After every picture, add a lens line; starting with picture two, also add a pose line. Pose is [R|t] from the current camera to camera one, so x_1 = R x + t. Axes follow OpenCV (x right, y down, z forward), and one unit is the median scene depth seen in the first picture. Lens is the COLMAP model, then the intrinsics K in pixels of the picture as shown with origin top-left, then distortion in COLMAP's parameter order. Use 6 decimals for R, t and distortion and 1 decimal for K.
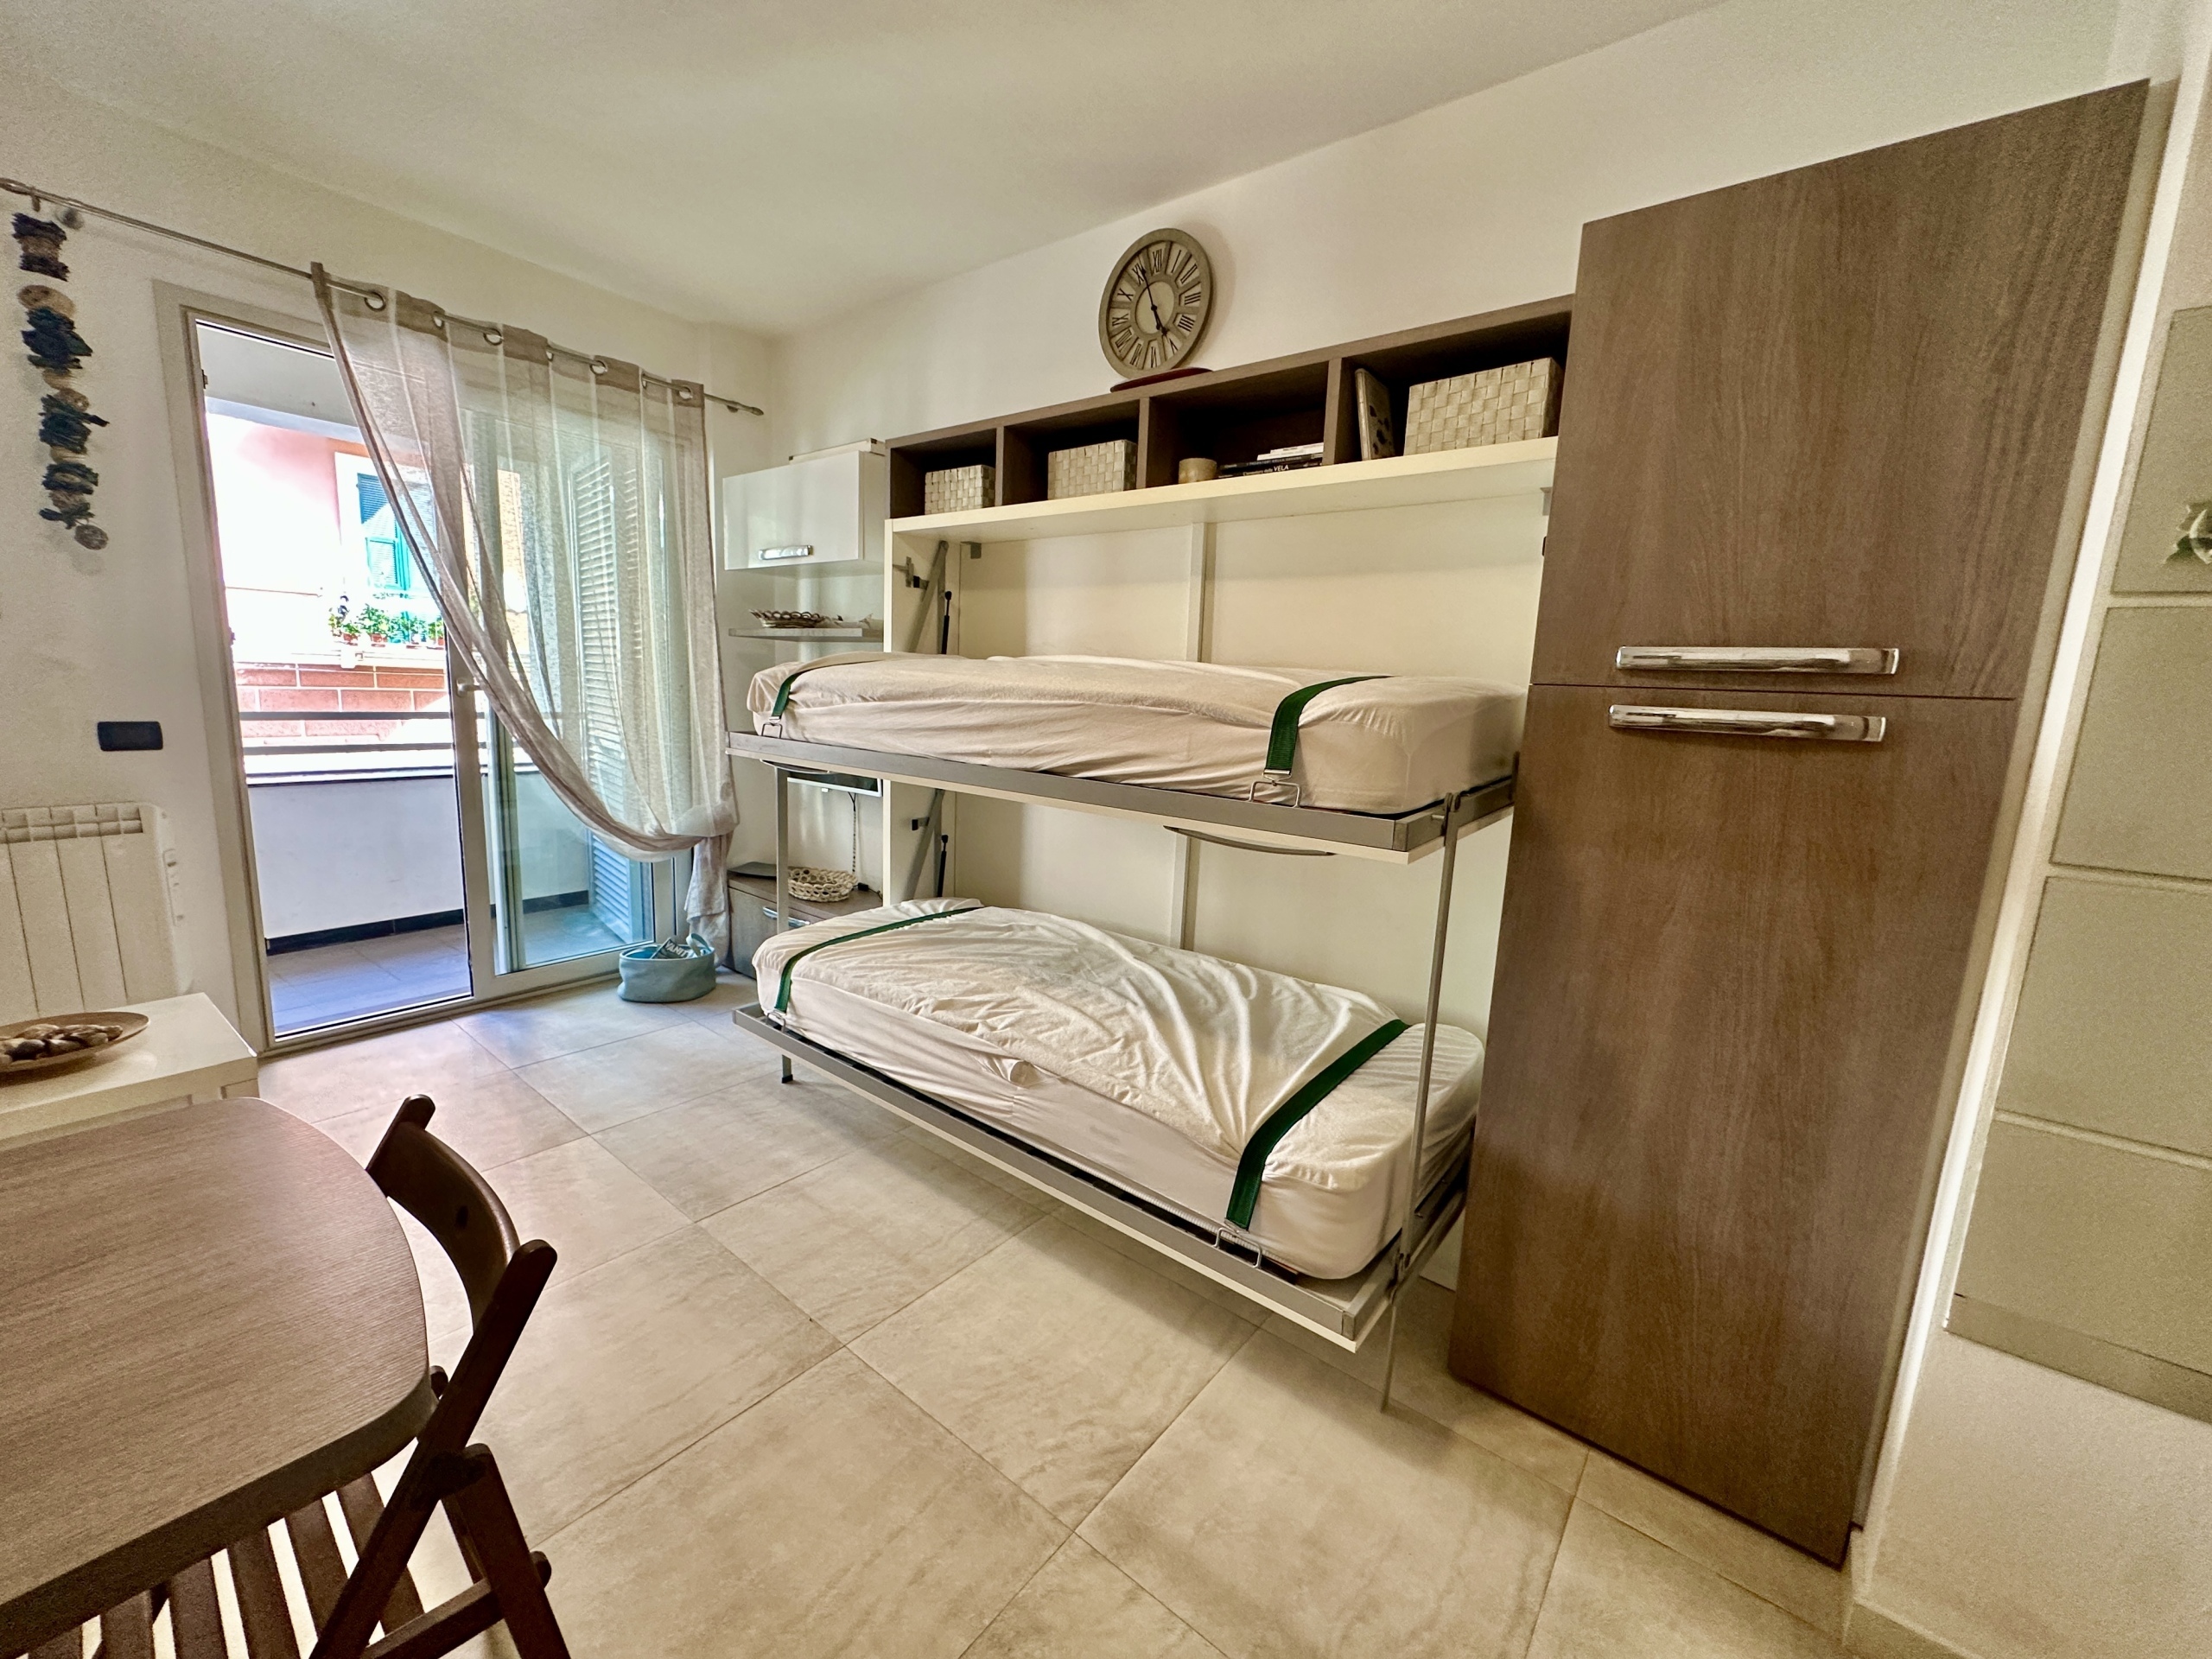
lens RADIAL K [[882.4, 0, 1106.6], [0, 882.4, 828.6], [0, 0, 1]] dist [-0.002527, 0.000764]
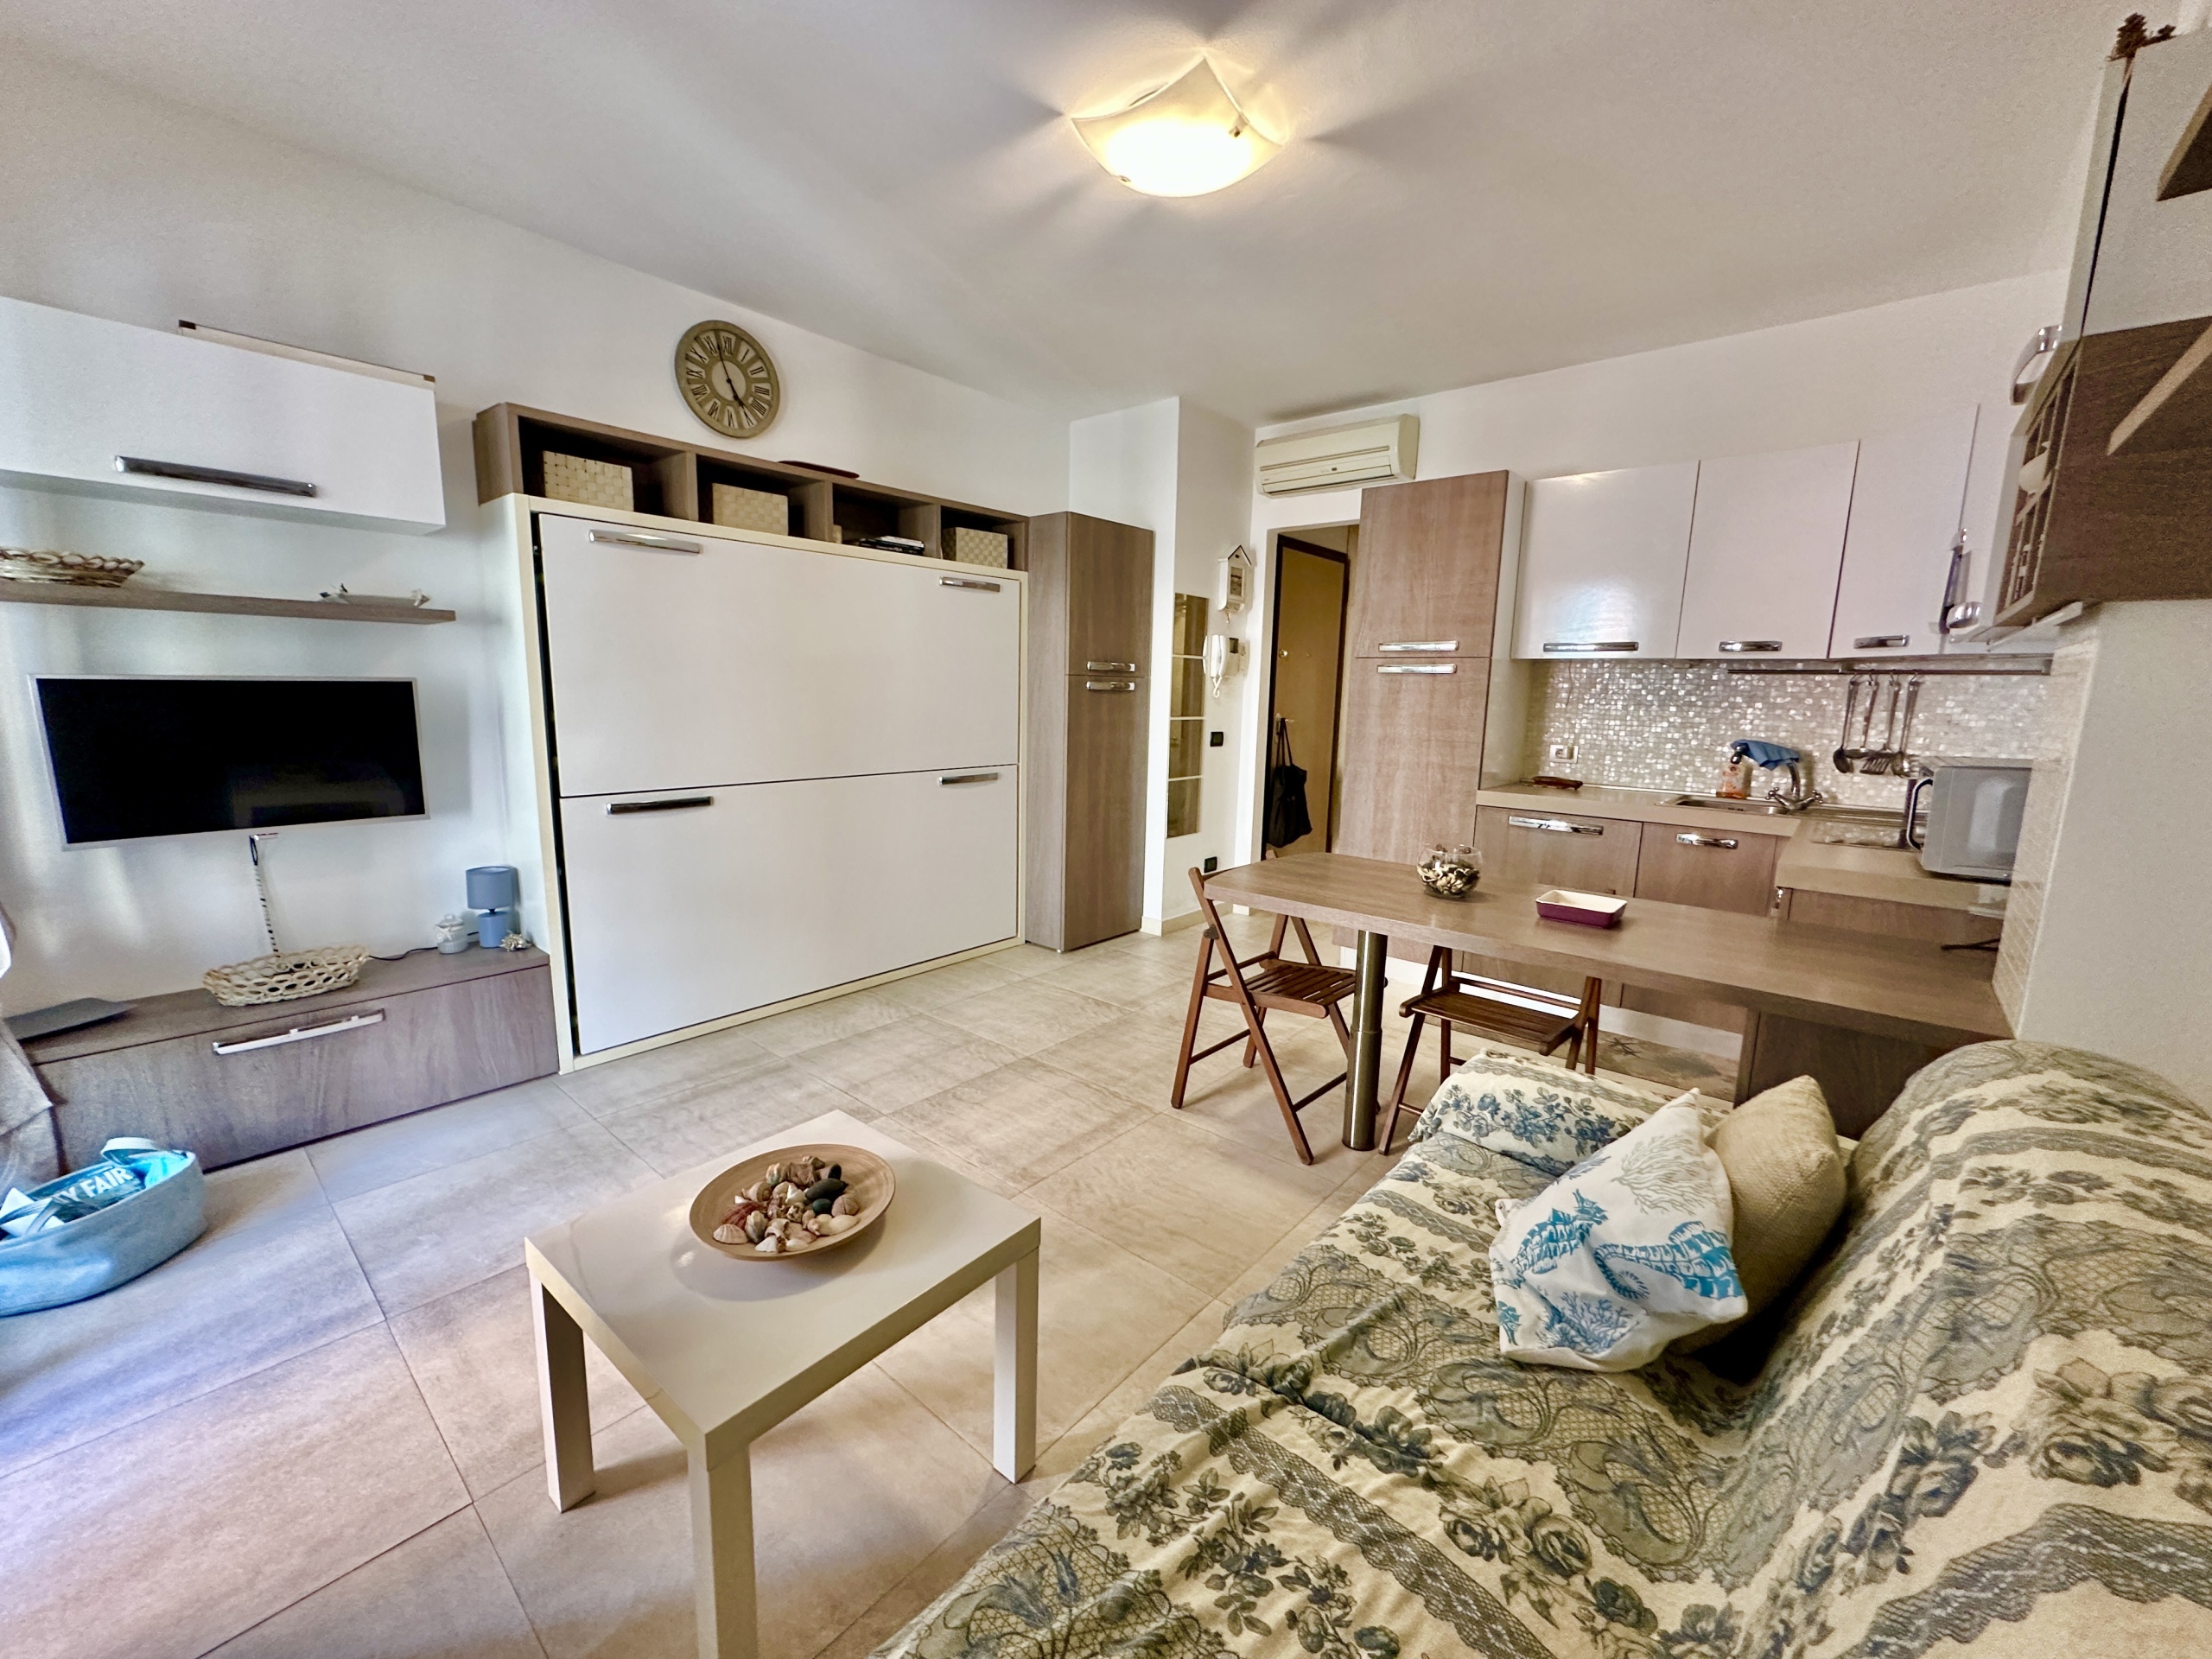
lens RADIAL K [[882.4, 0, 1106.6], [0, 882.4, 828.6], [0, 0, 1]] dist [-0.002527, 0.000764]
pose [[0.037674, -0.203648, 0.978319, -1.380341], [0.138305, 0.970655, 0.196727, -0.136158], [-0.989673, 0.127895, 0.064734, 0.471527]]
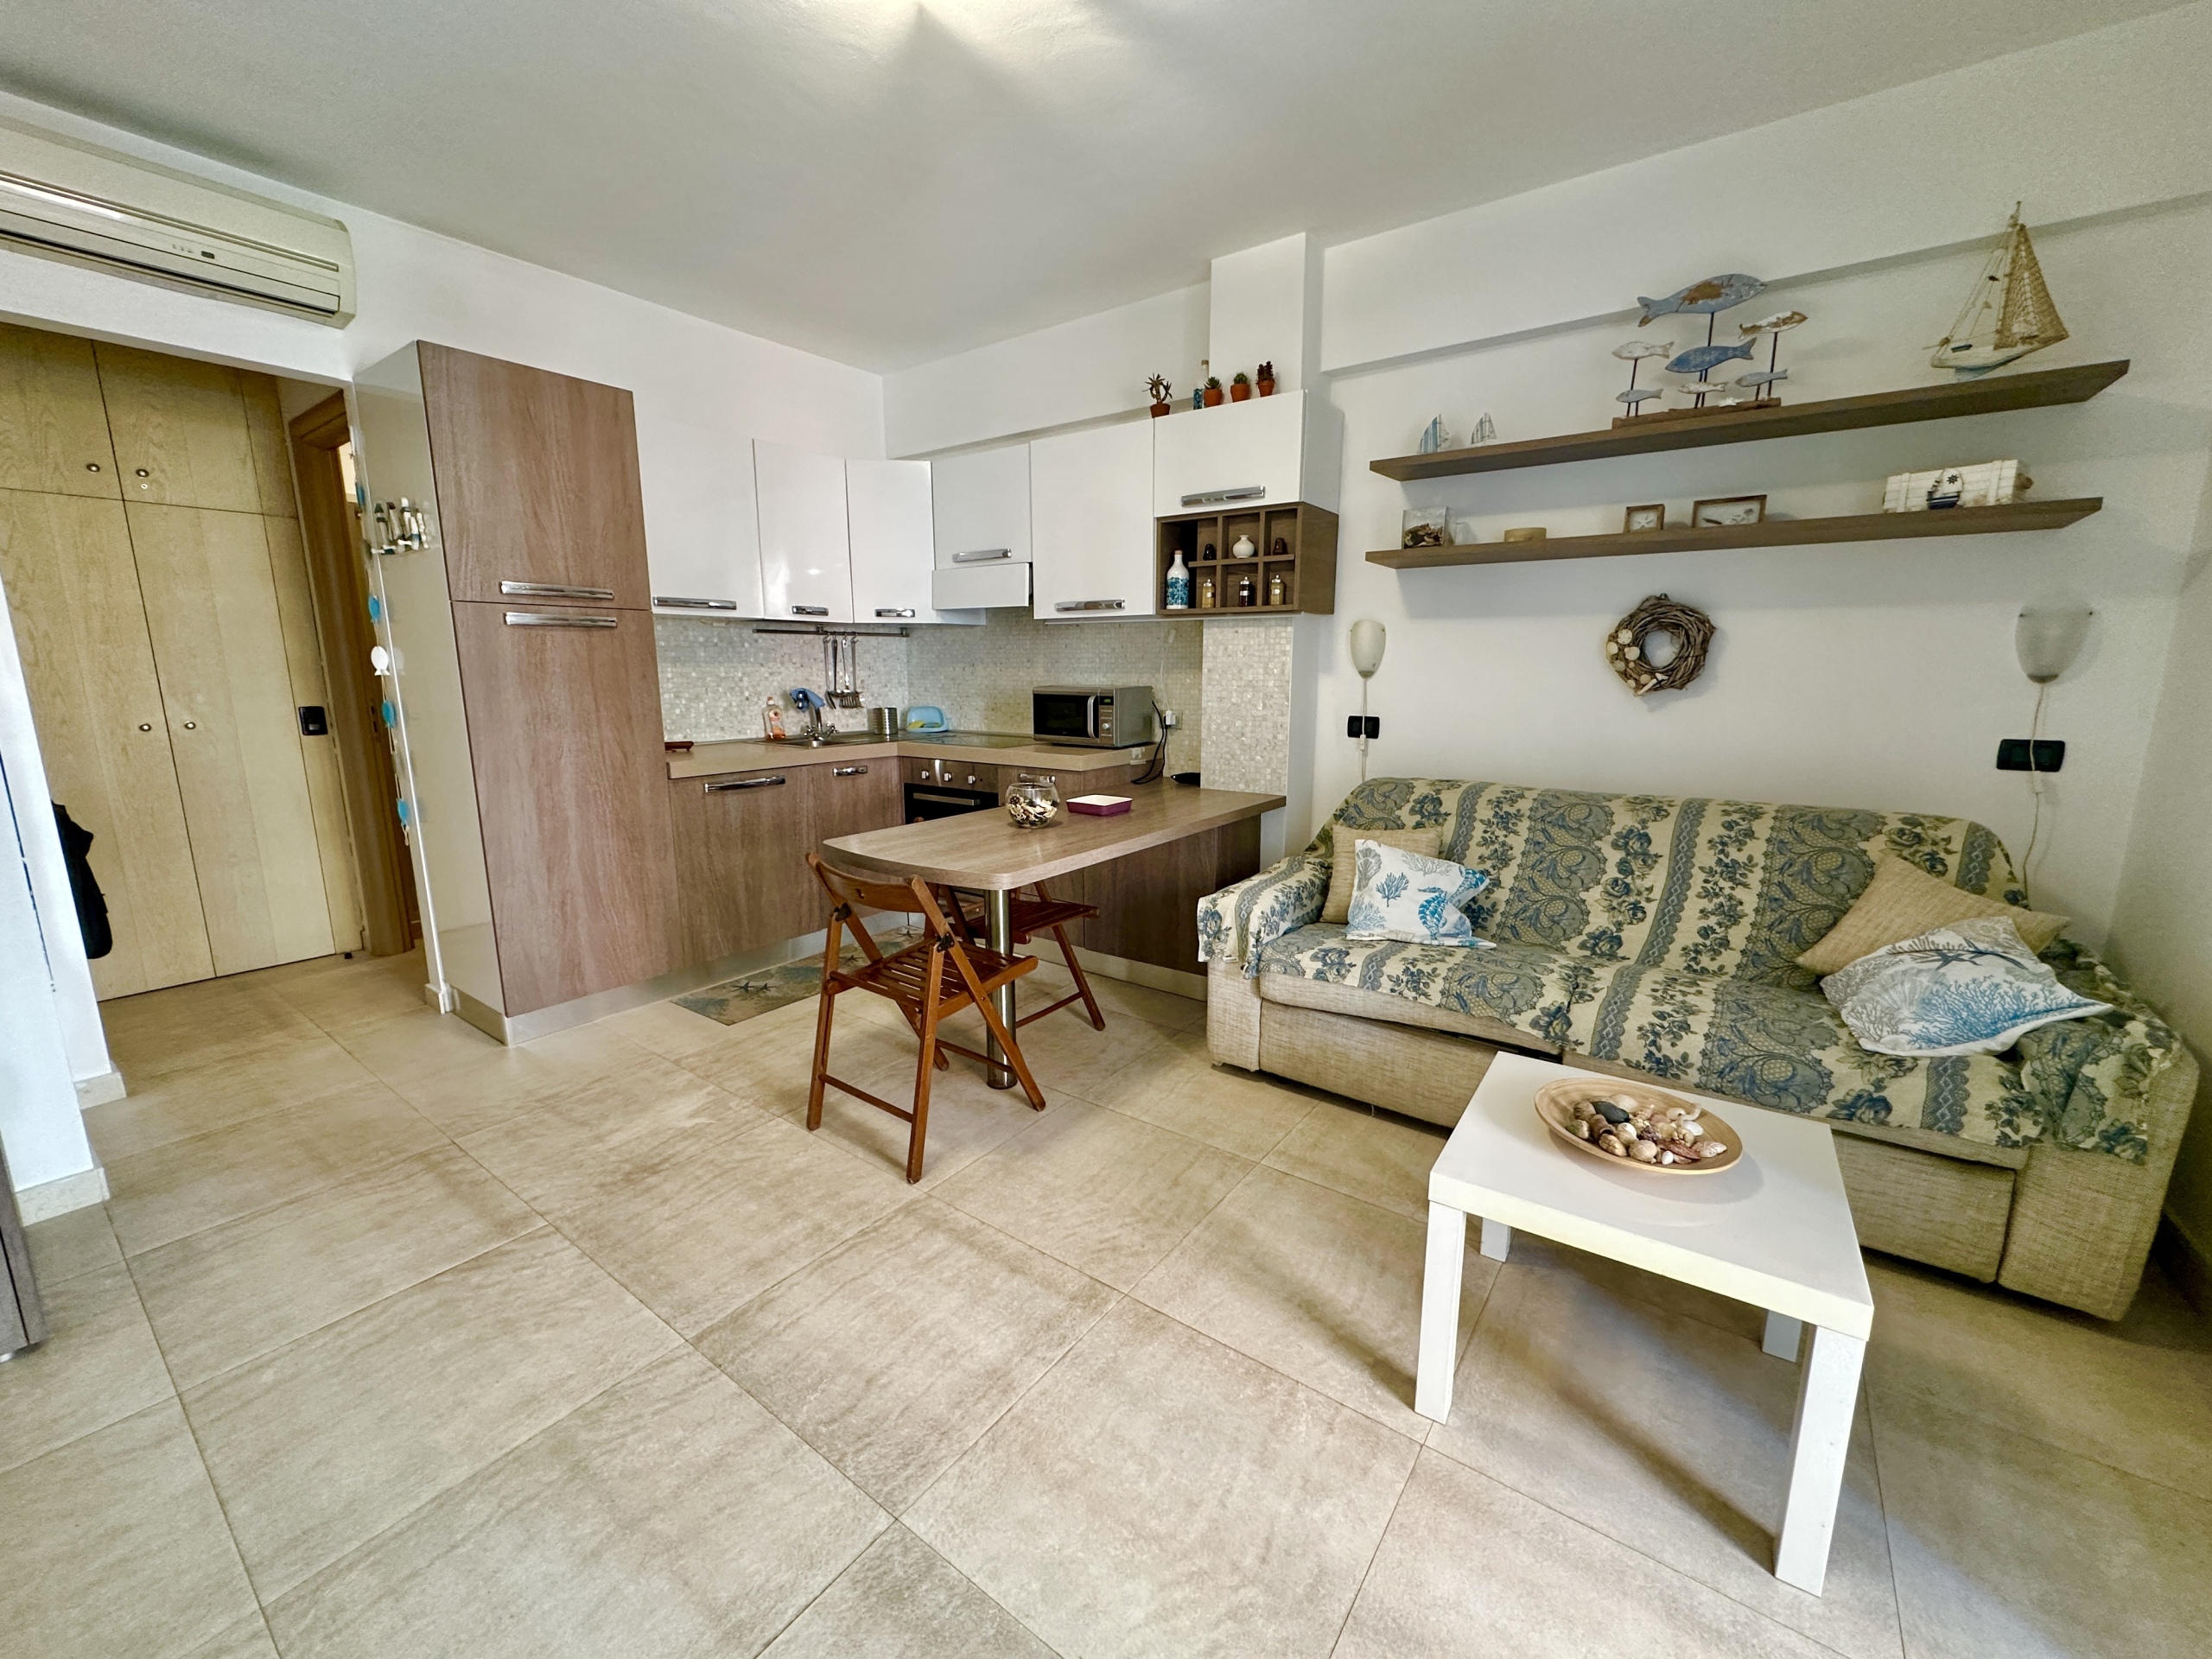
lens RADIAL K [[882.4, 0, 1106.6], [0, 882.4, 828.6], [0, 0, 1]] dist [-0.002527, 0.000764]
pose [[-0.998135, -0.037550, -0.048134, -0.485801], [-0.051570, 0.940581, 0.335630, -0.200658], [0.032671, 0.337487, -0.940763, 1.224597]]
